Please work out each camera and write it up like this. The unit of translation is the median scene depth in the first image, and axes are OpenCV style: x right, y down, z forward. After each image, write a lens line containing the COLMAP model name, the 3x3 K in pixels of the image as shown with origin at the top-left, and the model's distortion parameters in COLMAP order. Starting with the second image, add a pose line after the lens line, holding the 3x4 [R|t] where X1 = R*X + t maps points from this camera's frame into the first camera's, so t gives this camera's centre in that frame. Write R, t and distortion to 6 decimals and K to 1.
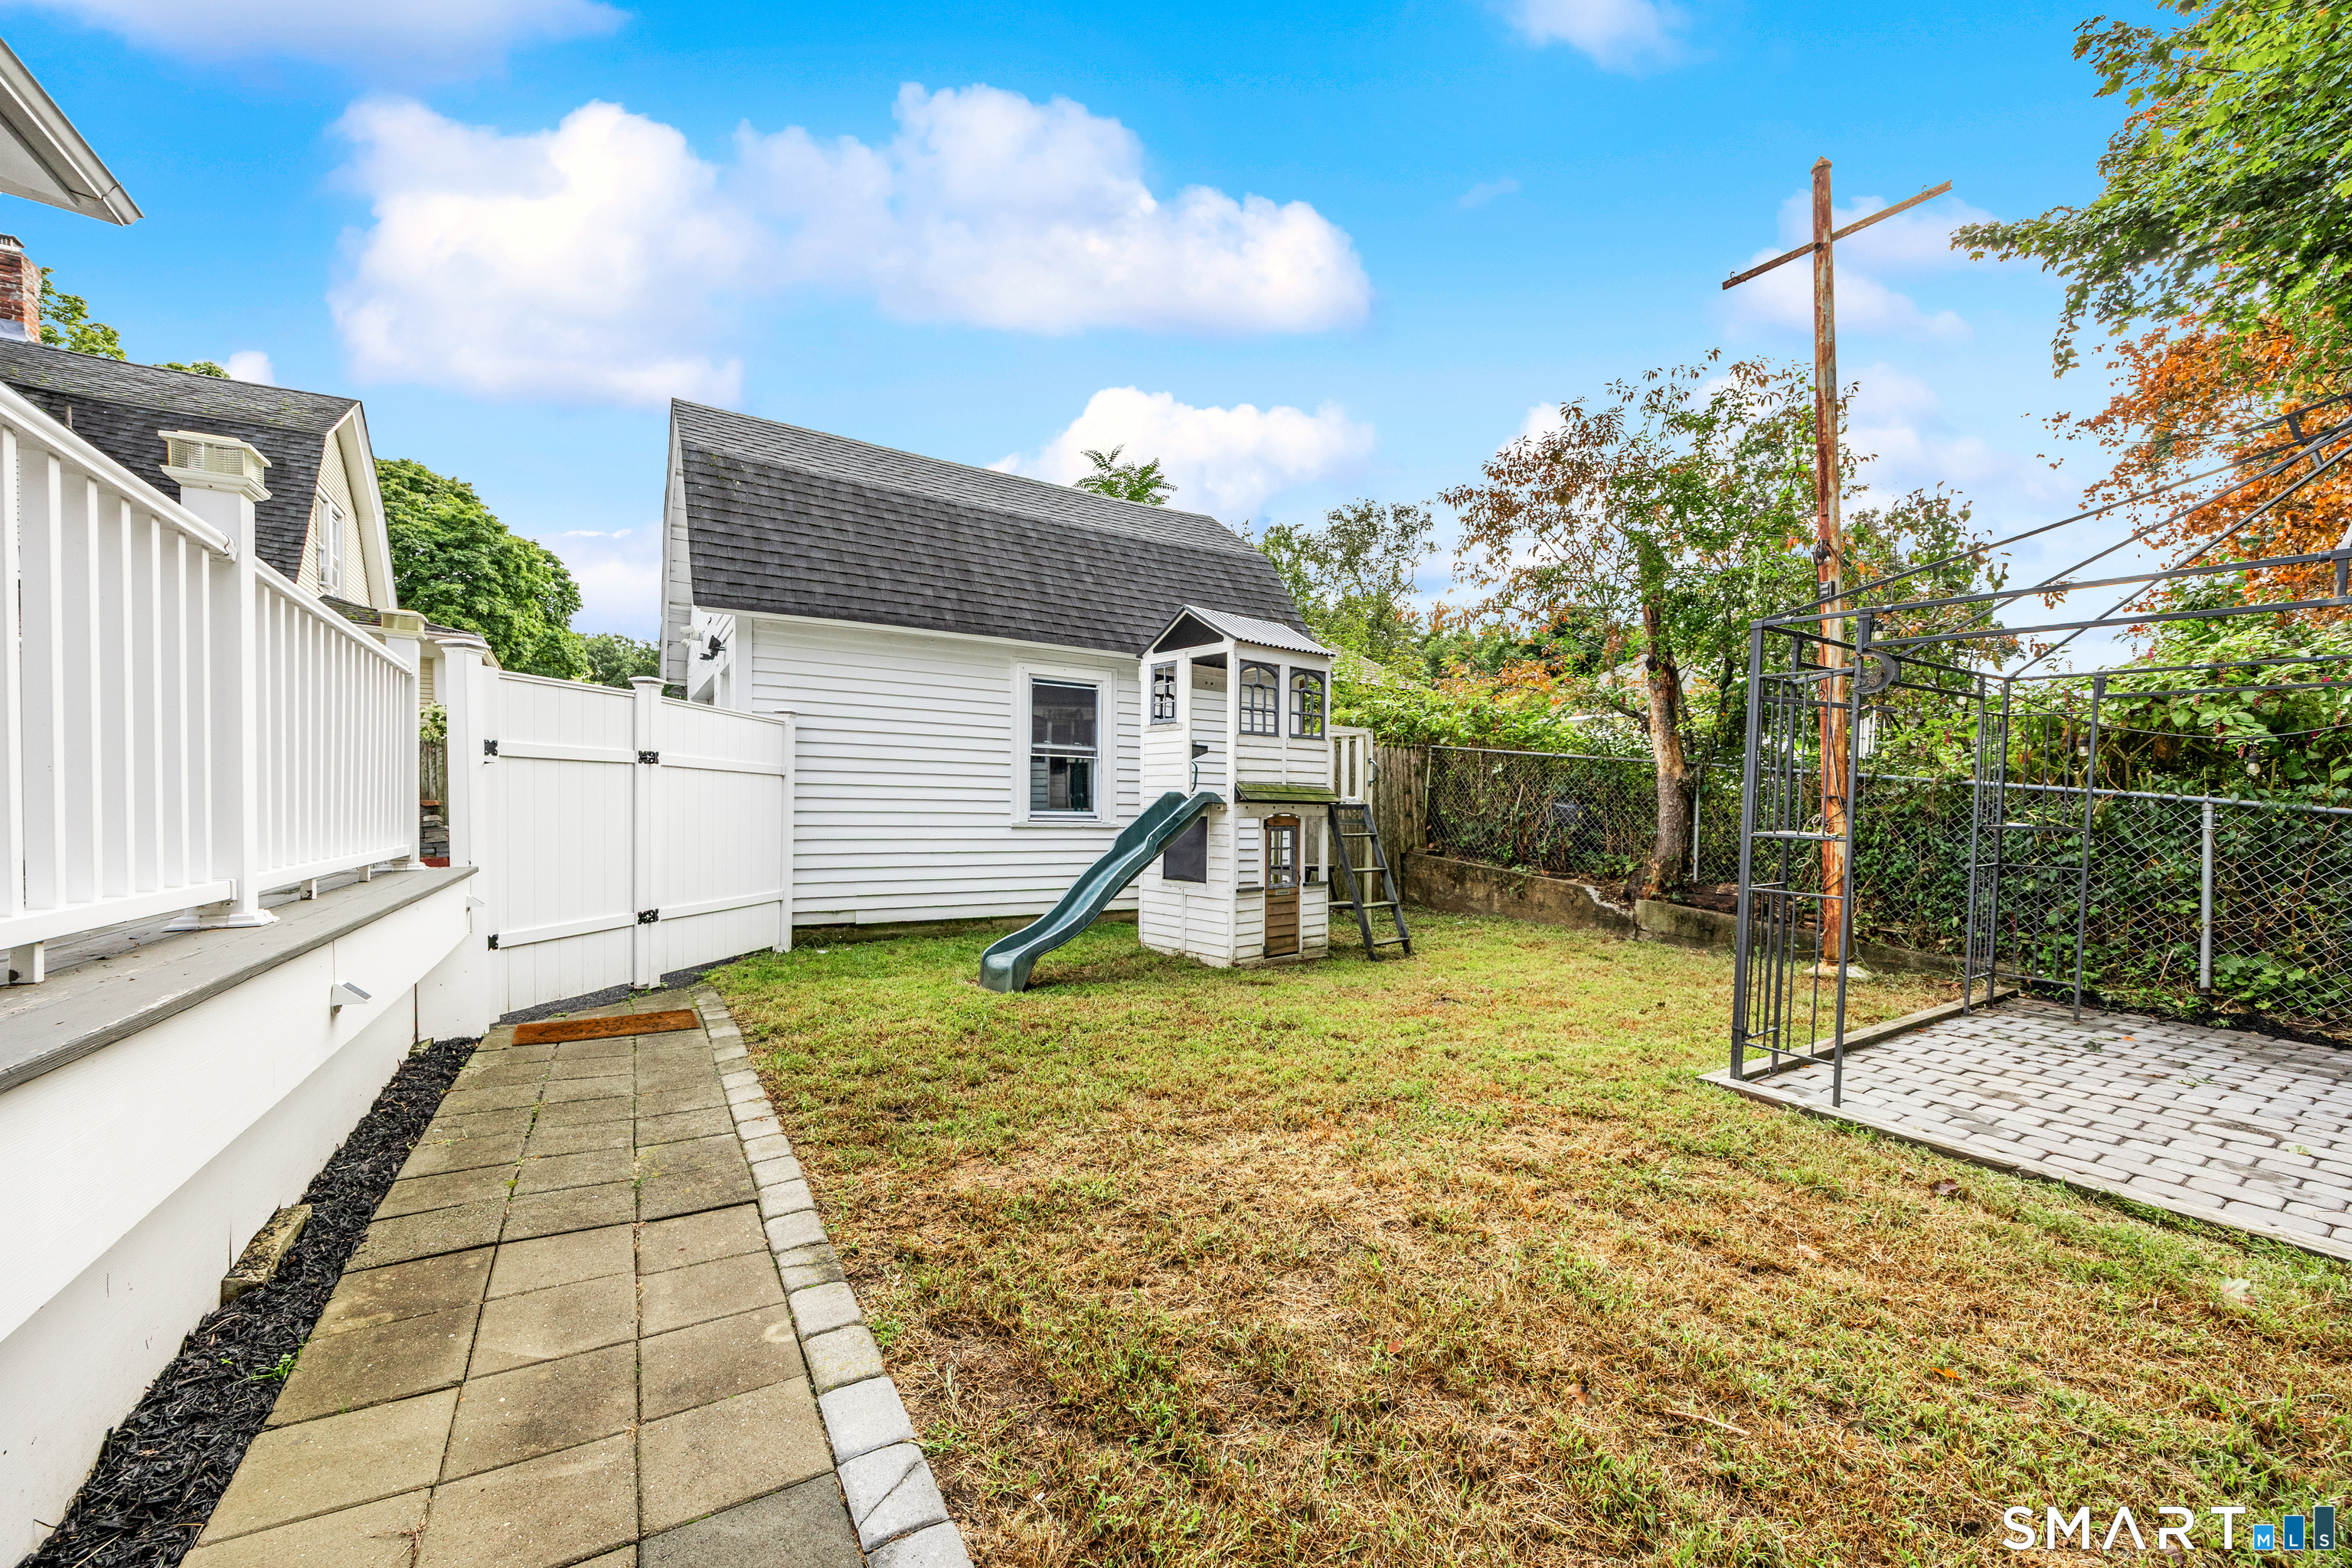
lens RADIAL K [[914.8, 0, 1171.2], [0, 914.8, 846.5], [0, 0, 1]] dist [0.000357, 0.000033]
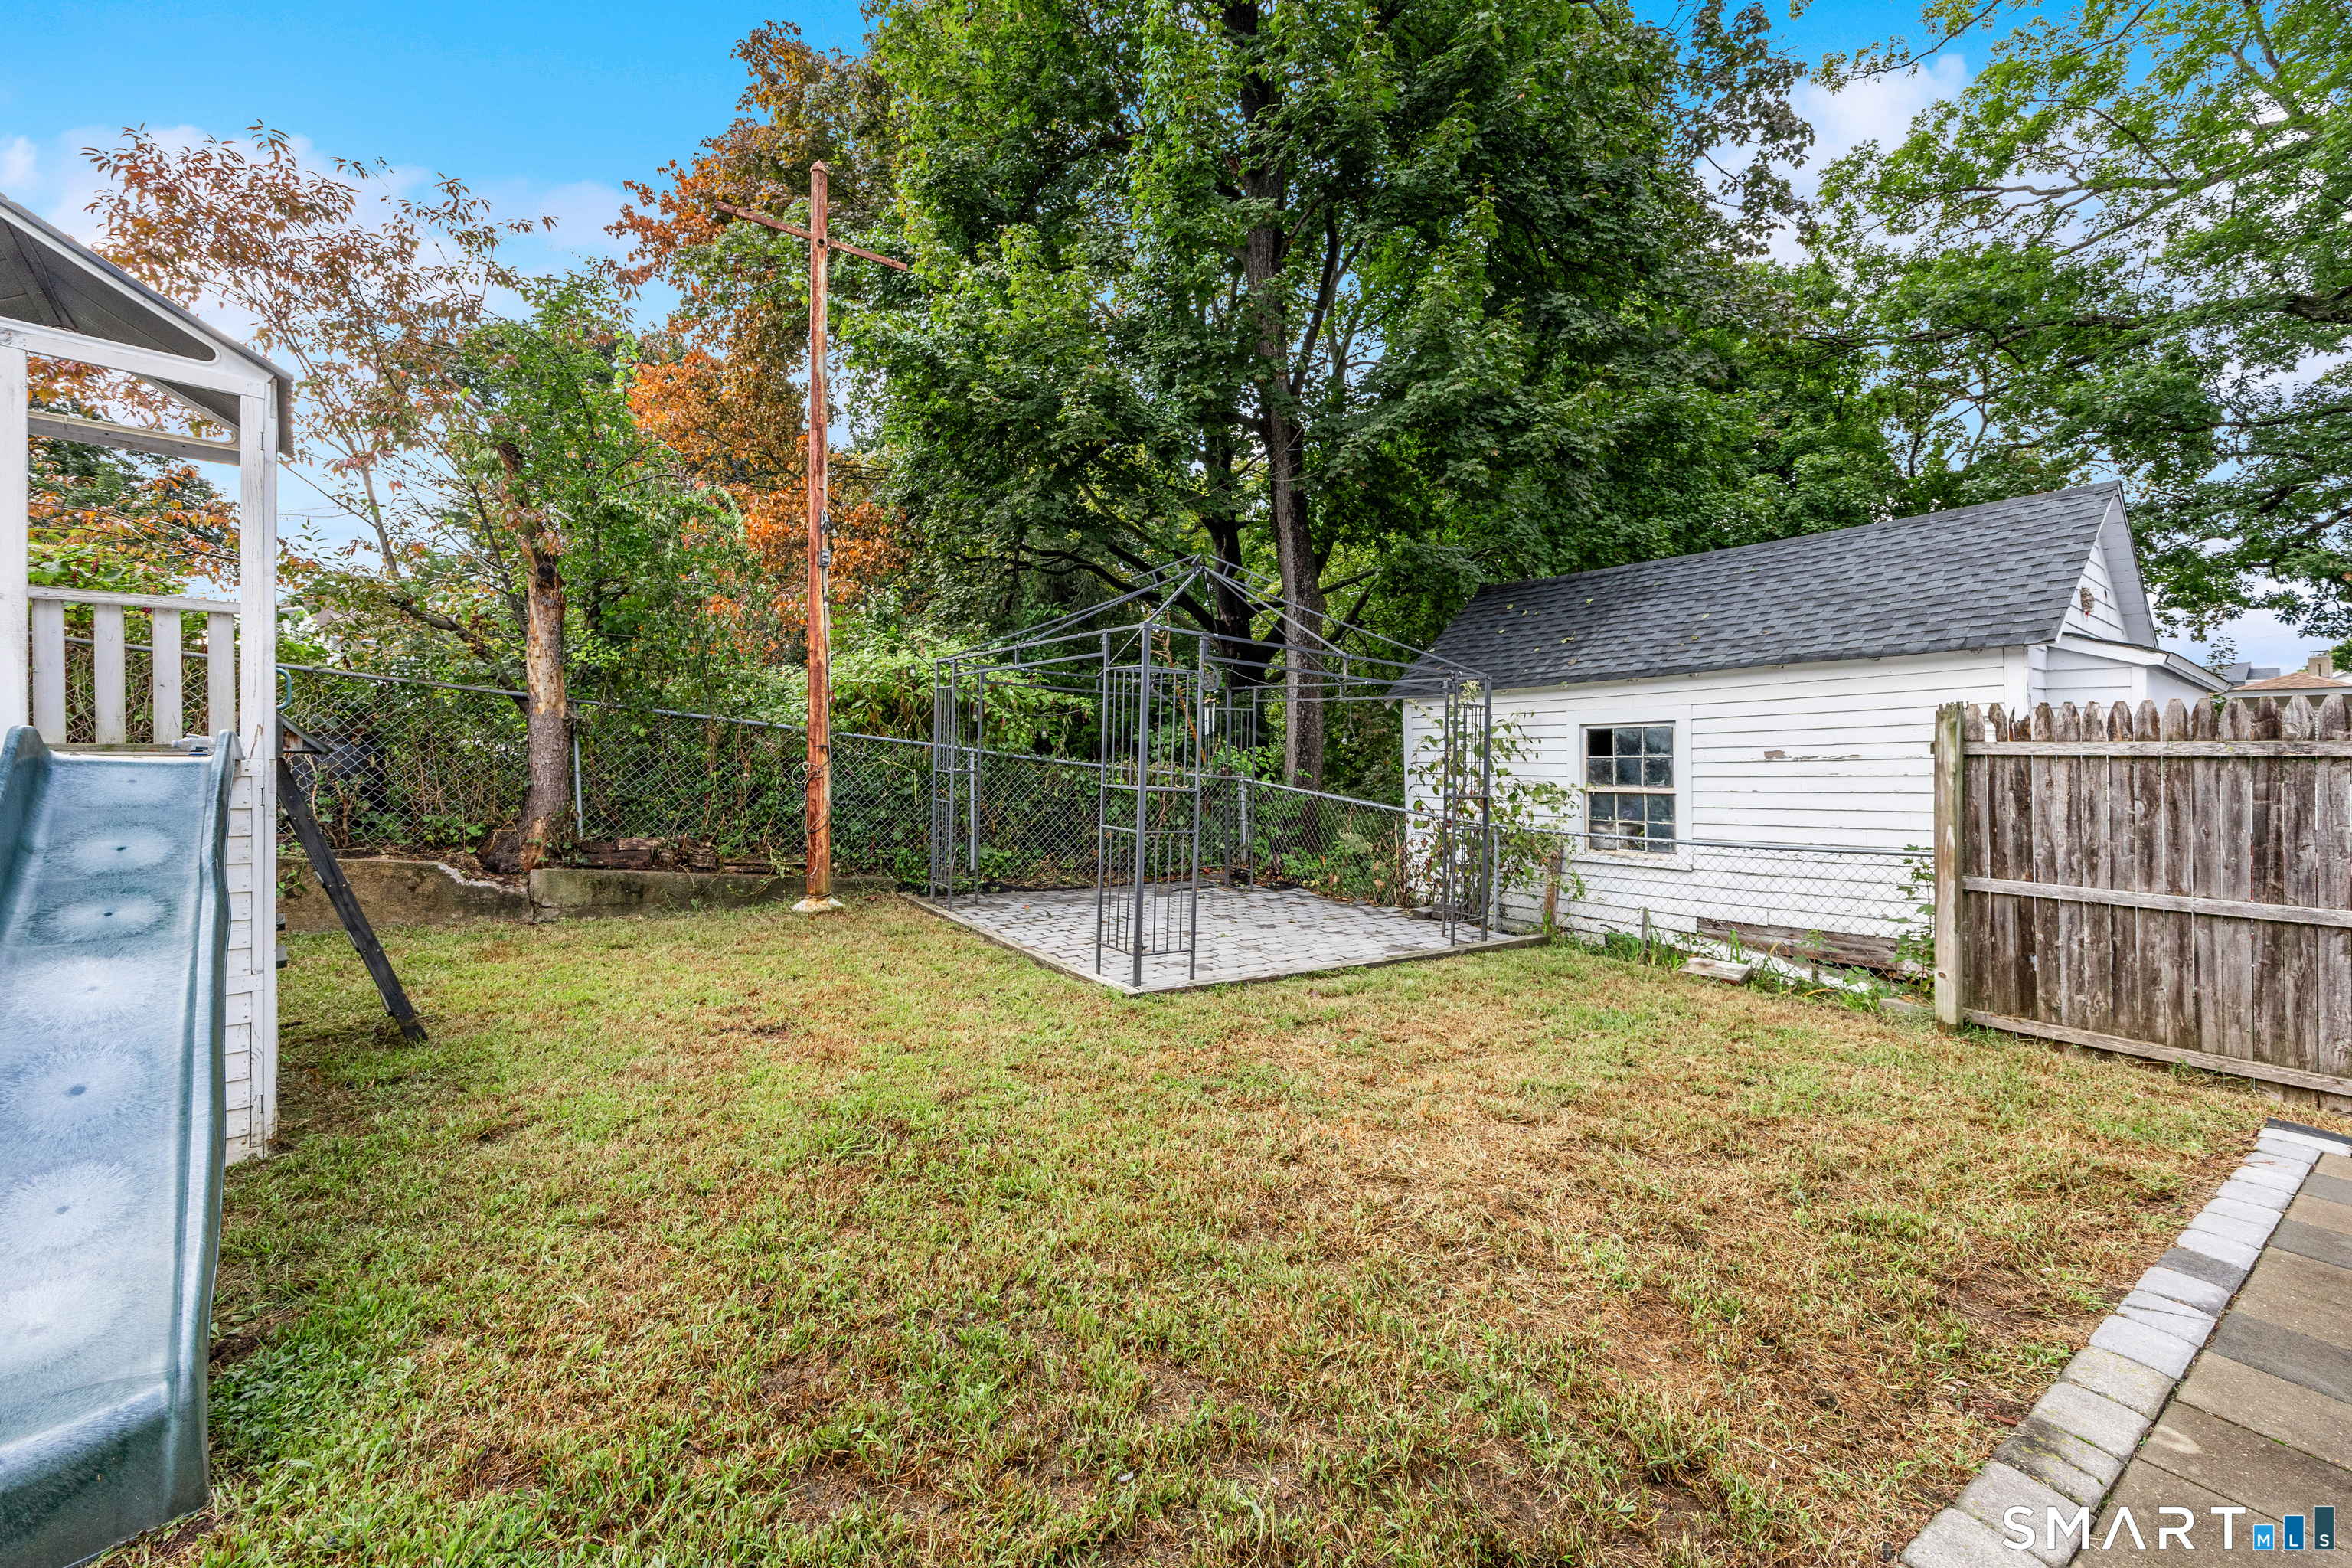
lens RADIAL K [[913.8, 0, 1180.8], [0, 913.8, 761.9], [0, 0, 1]] dist [0.001421, 0.000255]
pose [[-0.064629, -0.023506, 0.997632, -0.392374], [0.027188, 0.999310, 0.025307, -0.050621], [-0.997539, 0.028759, -0.063945, 0.636475]]
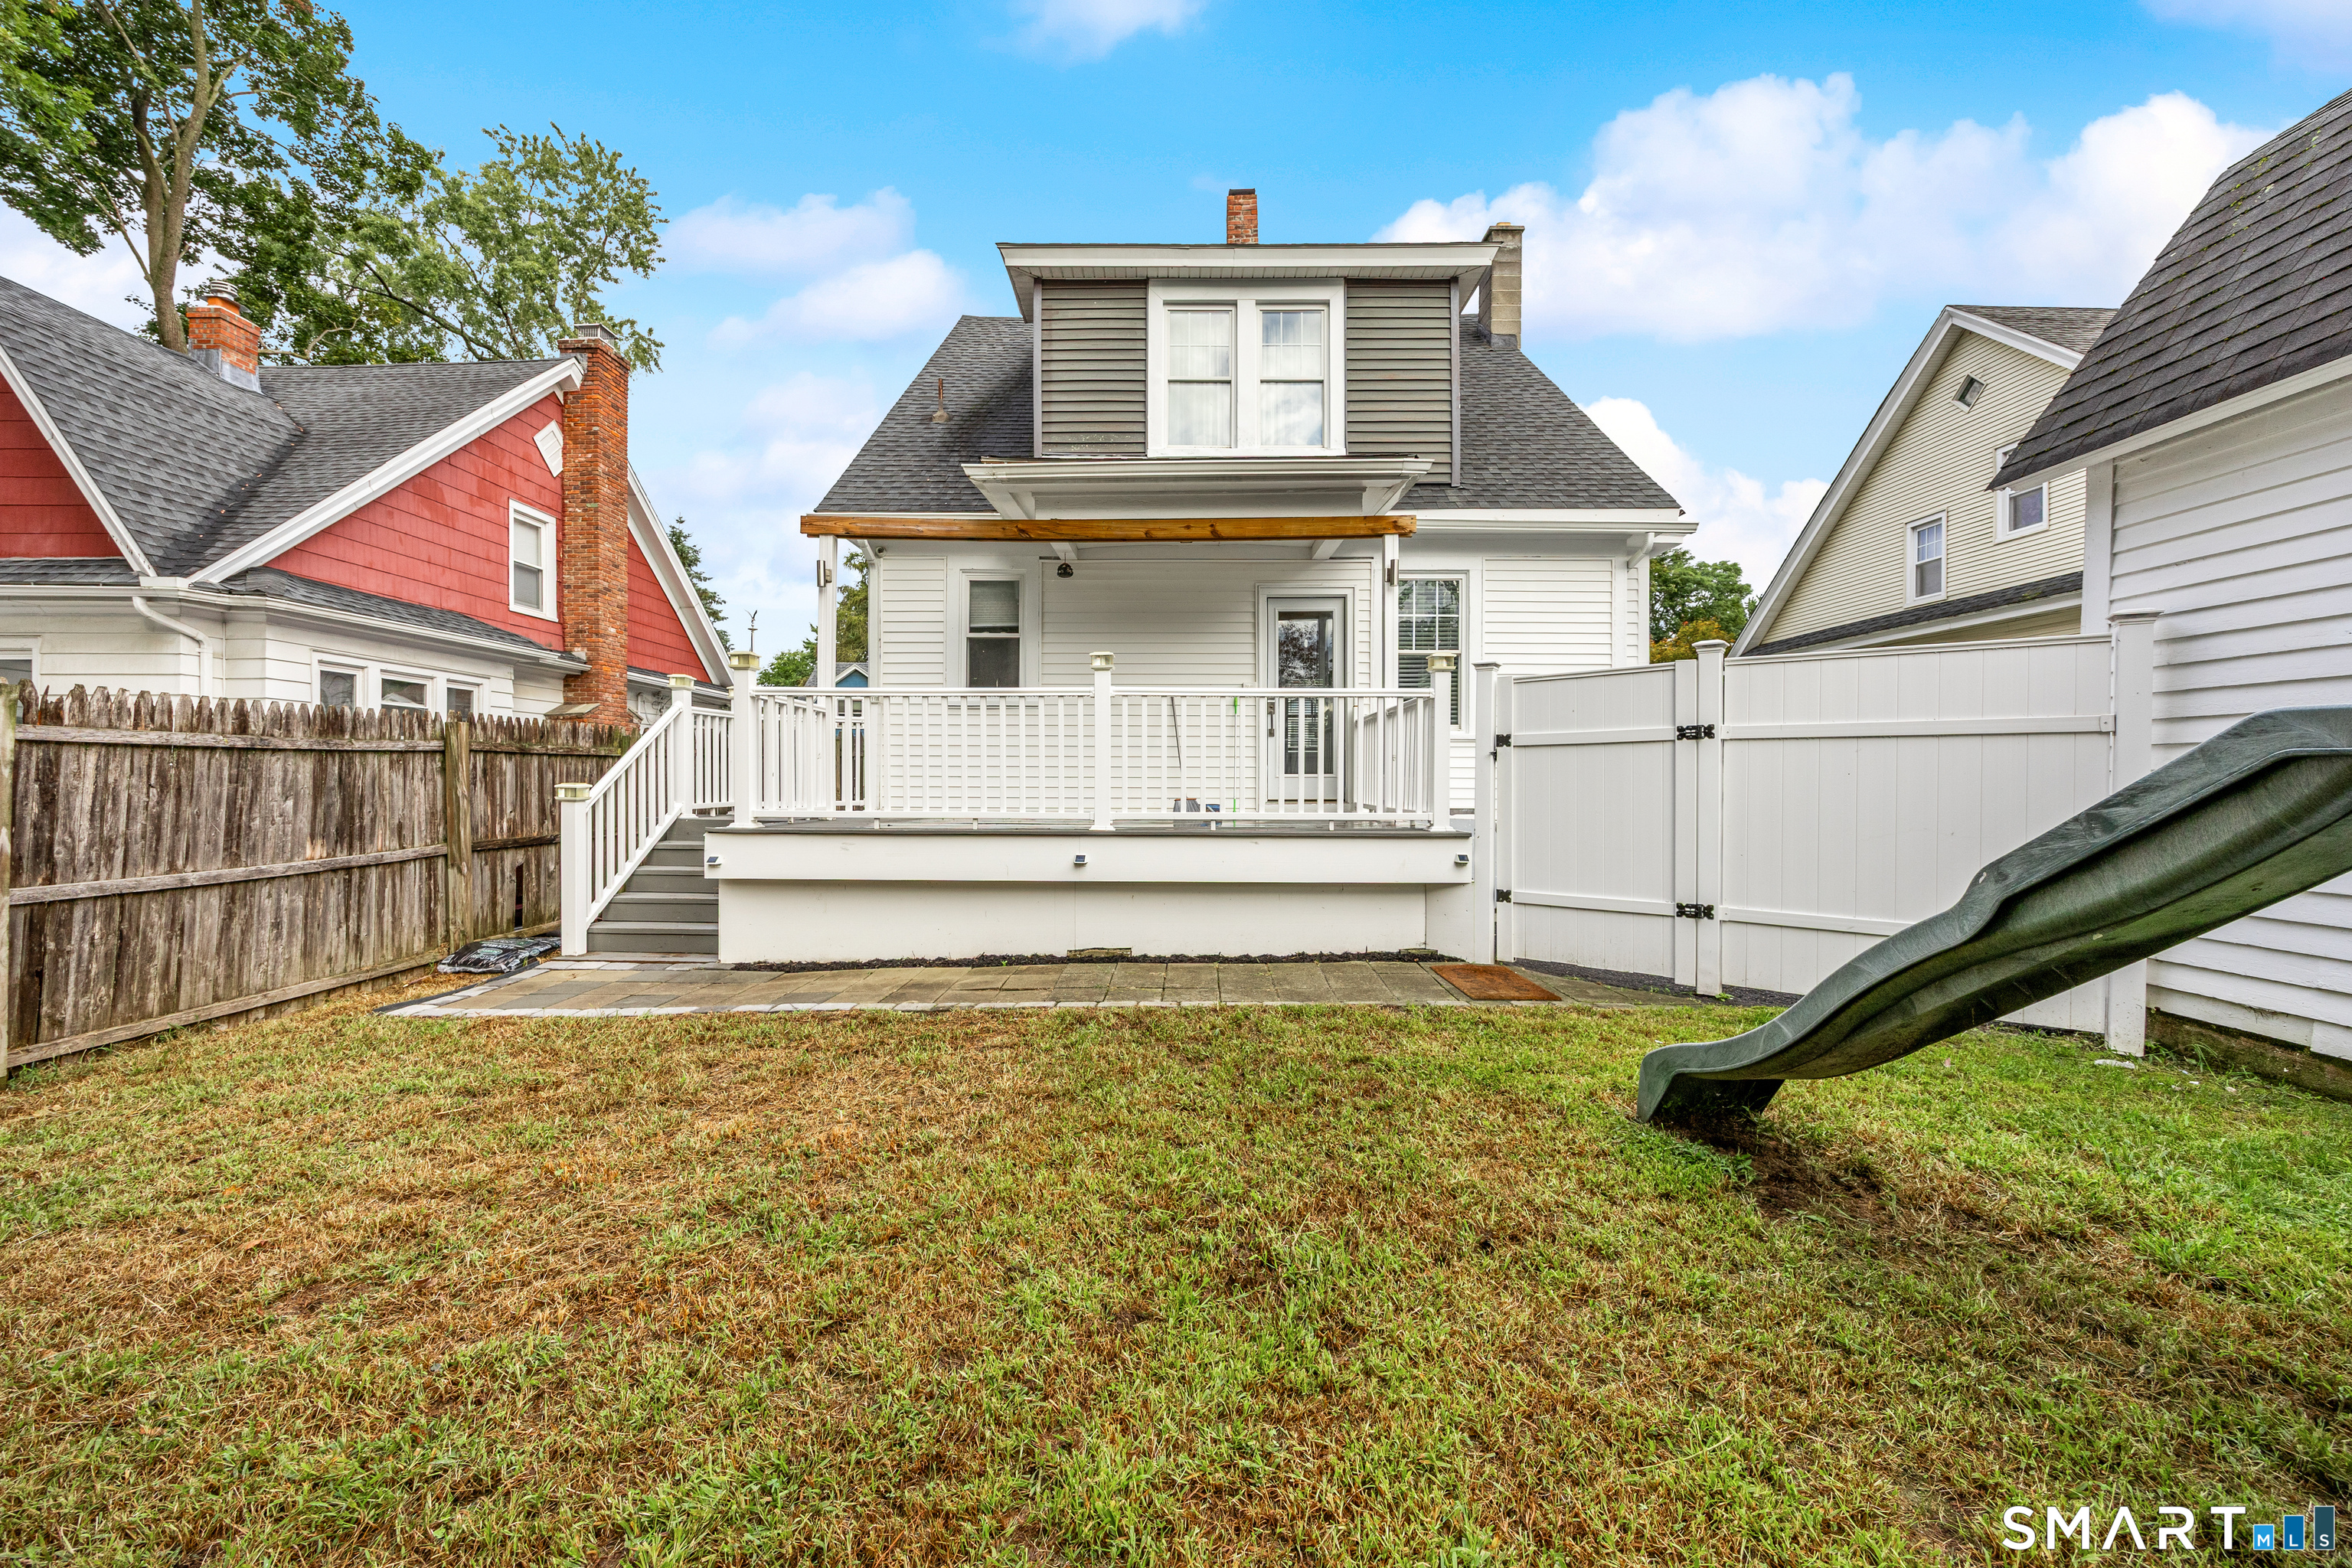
lens RADIAL K [[913.8, 0, 1180.8], [0, 913.8, 761.9], [0, 0, 1]] dist [0.001421, 0.000255]
pose [[-0.530318, -0.032775, -0.847165, 0.400750], [-0.043375, 0.998993, -0.011497, -0.032253], [0.846688, 0.030649, -0.531206, 0.926013]]
